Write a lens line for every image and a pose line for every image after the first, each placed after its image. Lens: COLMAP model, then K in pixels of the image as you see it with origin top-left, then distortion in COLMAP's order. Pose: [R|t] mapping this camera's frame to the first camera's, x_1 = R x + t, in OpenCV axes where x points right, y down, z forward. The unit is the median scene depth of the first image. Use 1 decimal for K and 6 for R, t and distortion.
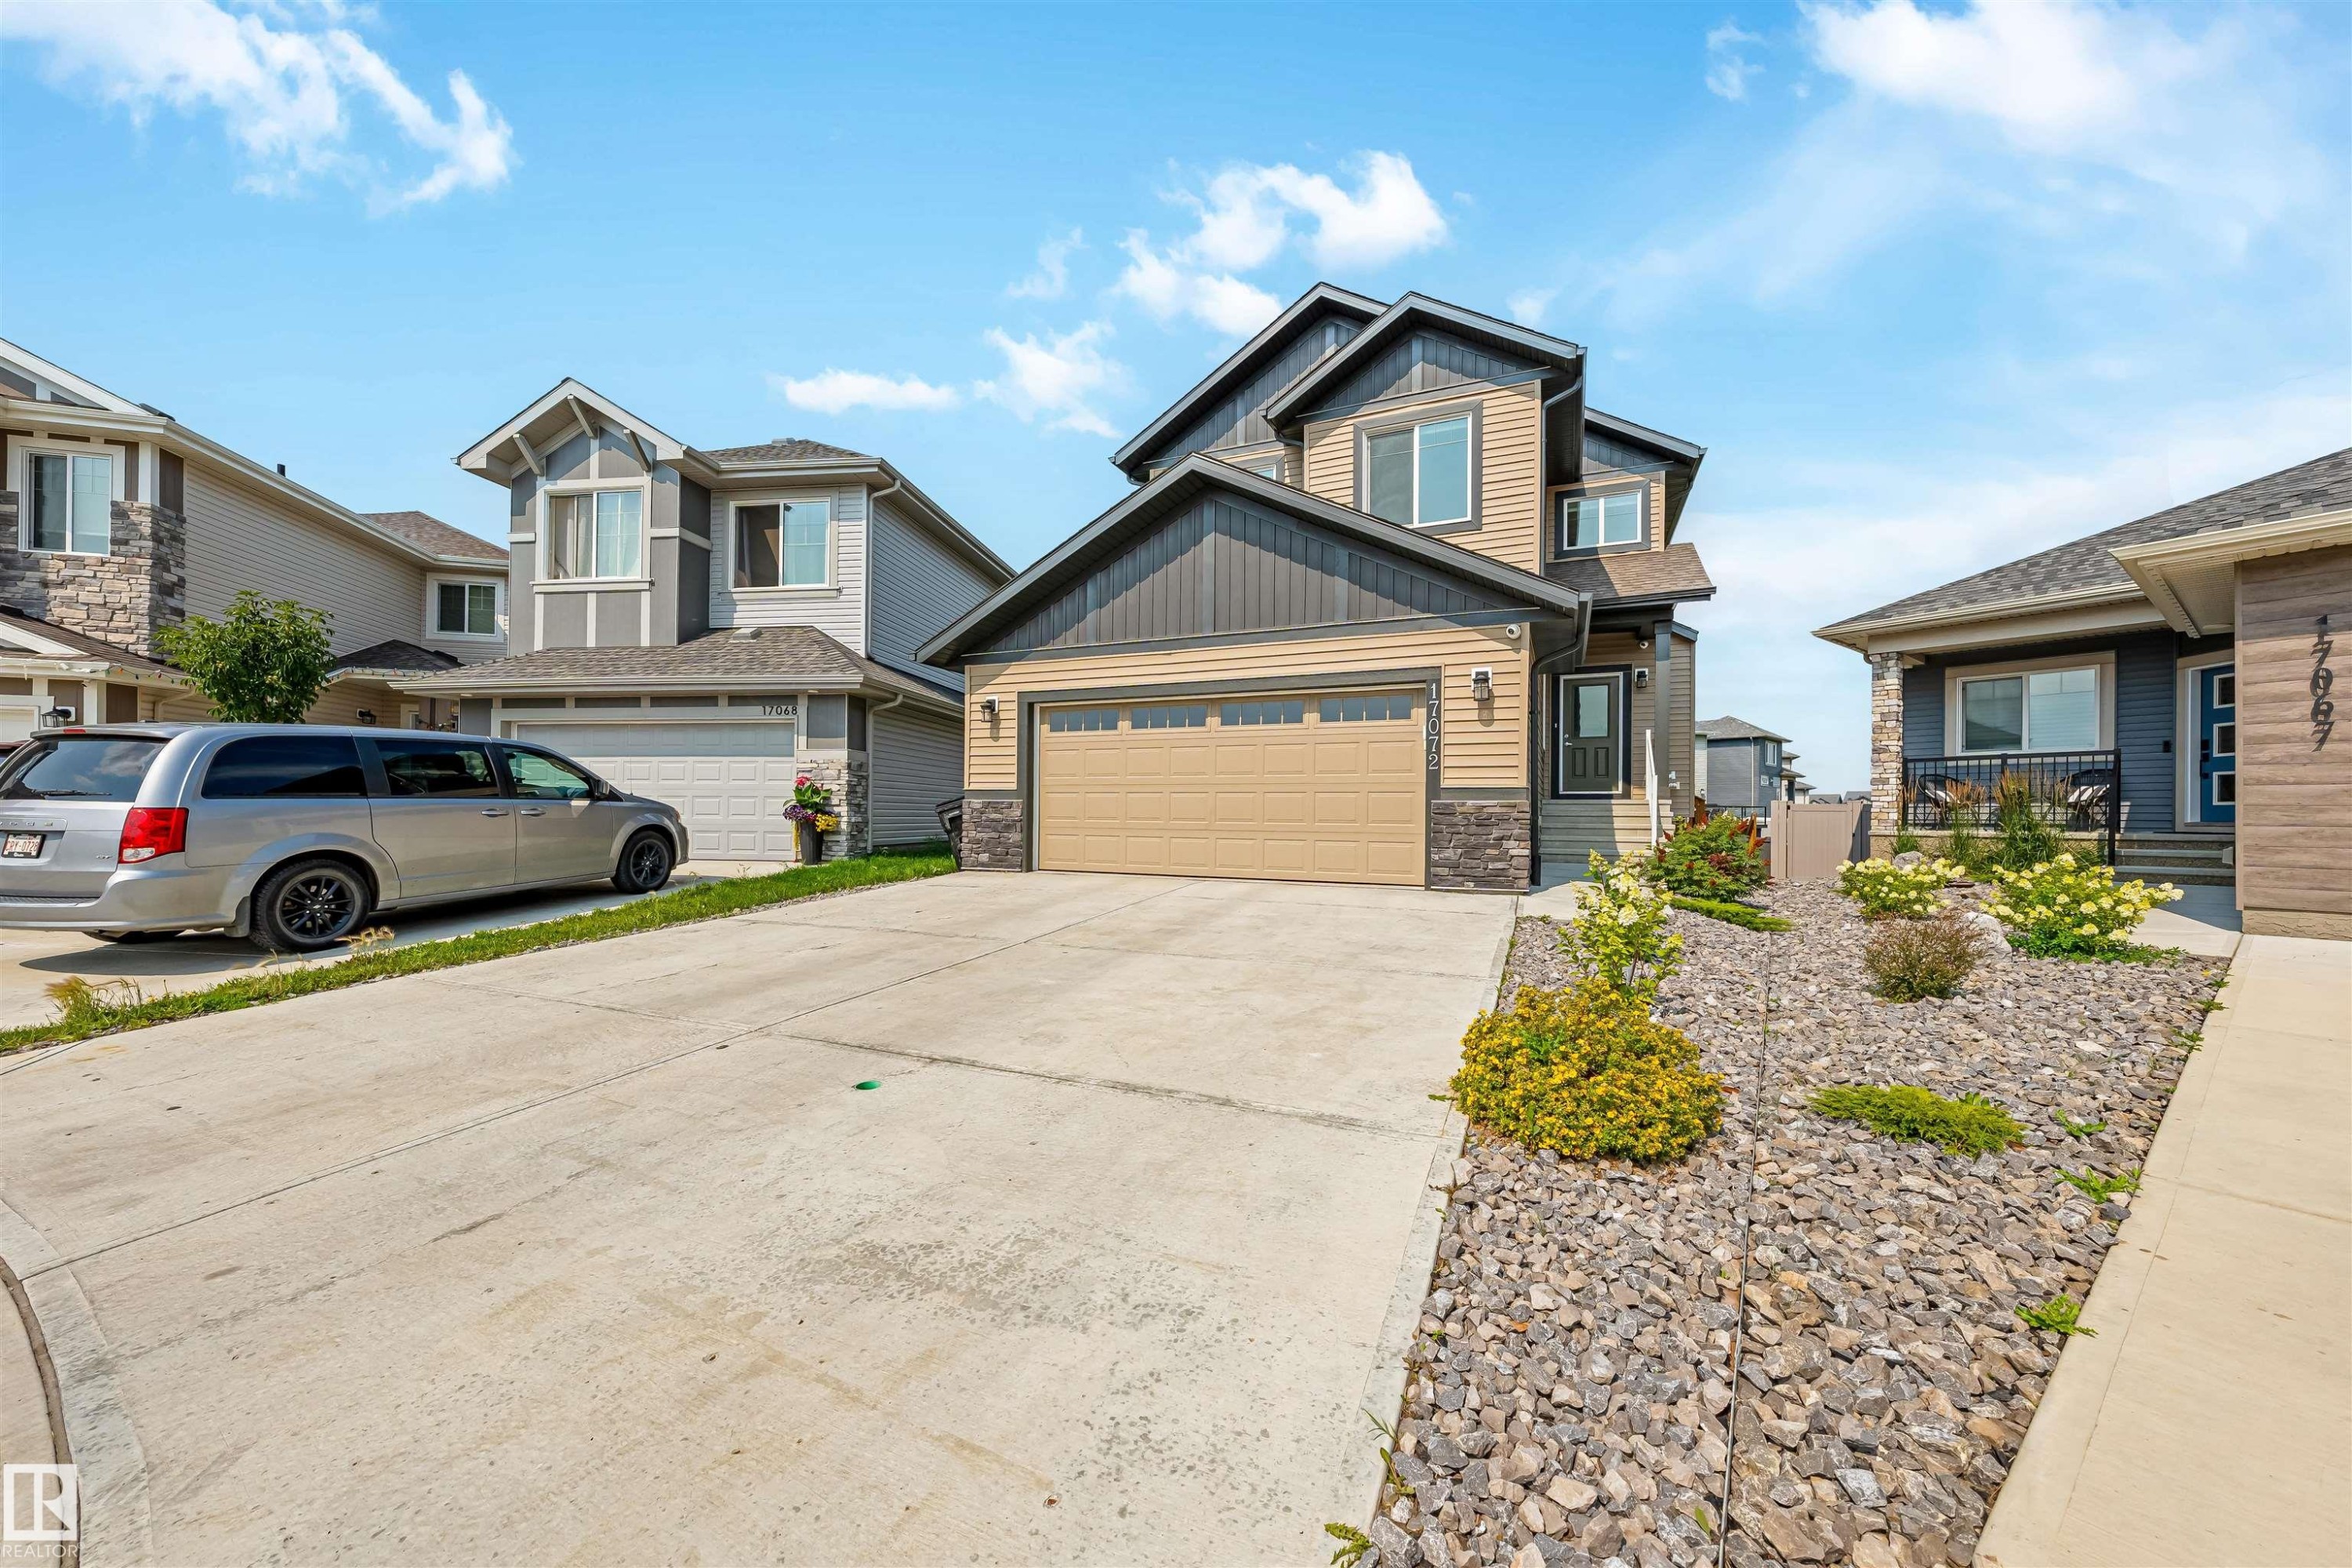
lens RADIAL K [[827.4, 0, 1129.5], [0, 827.4, 780.7], [0, 0, 1]] dist [-0.000324, 0.000147]
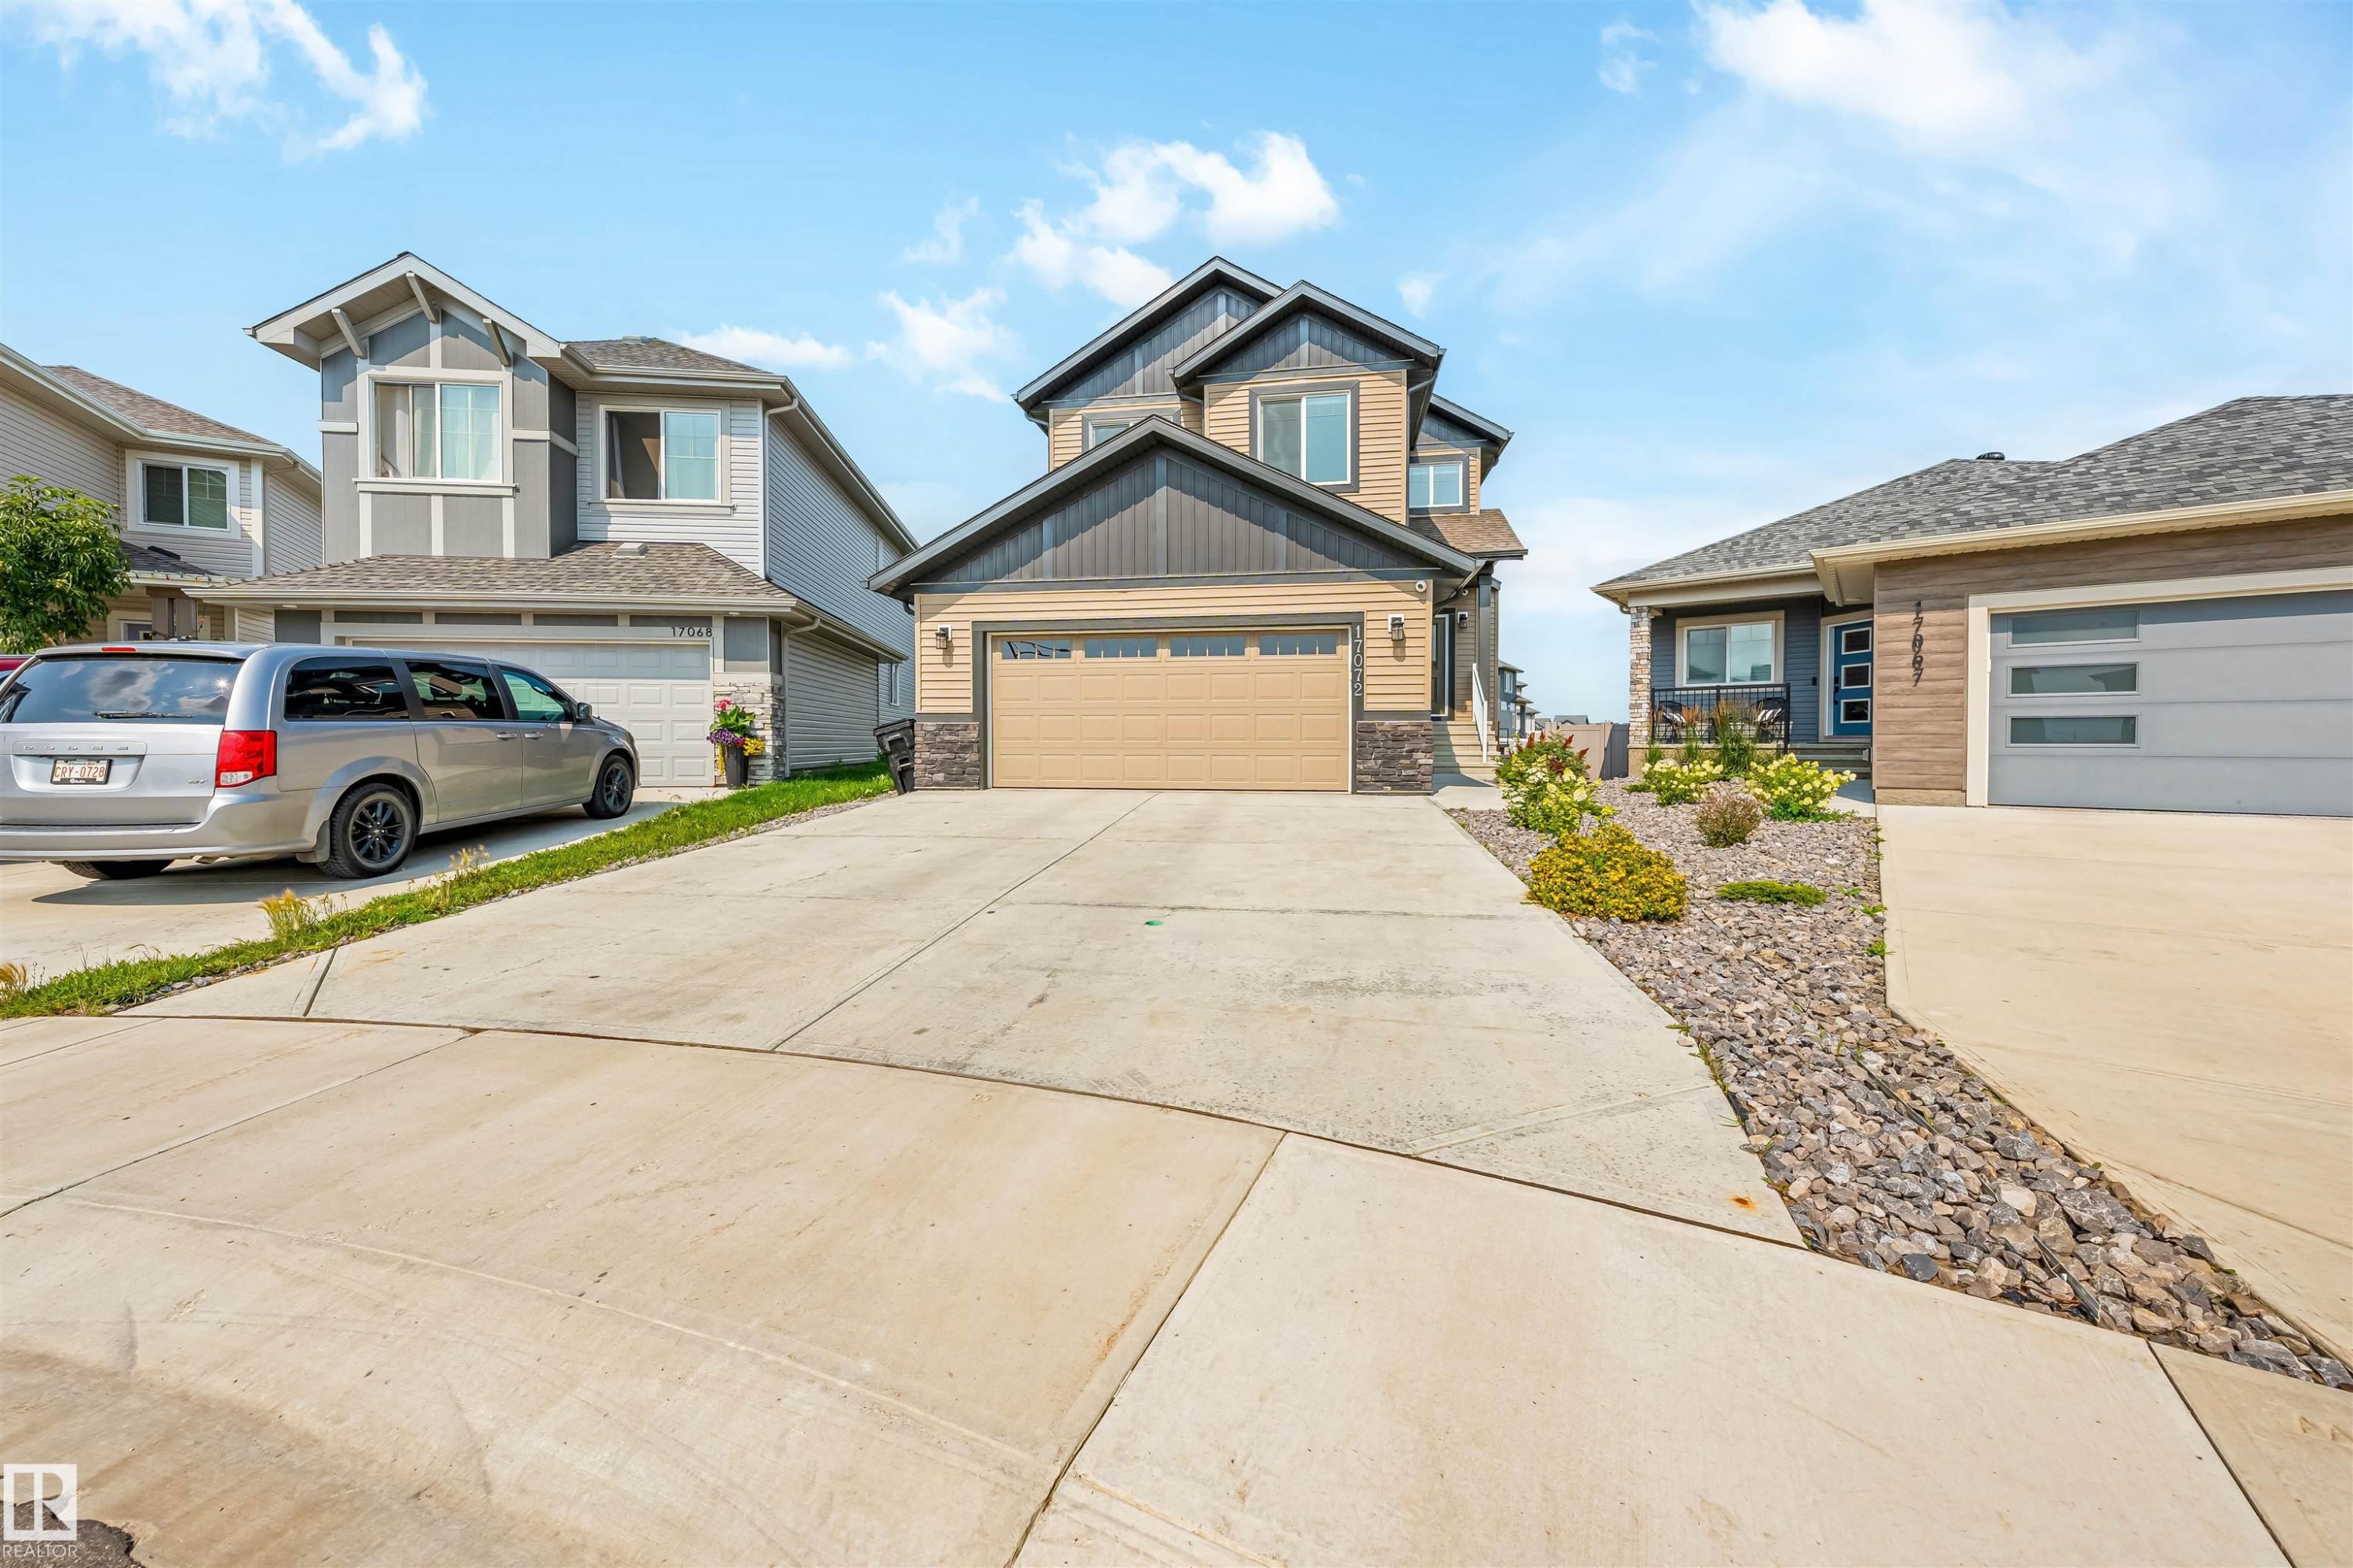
lens RADIAL K [[799.3, 0, 1174.8], [0, 799.3, 716.6], [0, 0, 1]] dist [-0.000387, -0.000109]
pose [[0.972286, -0.001963, 0.233788, -0.099755], [-0.001390, 0.999899, 0.014177, 0.000438], [-0.233792, -0.014109, 0.972184, -0.051609]]
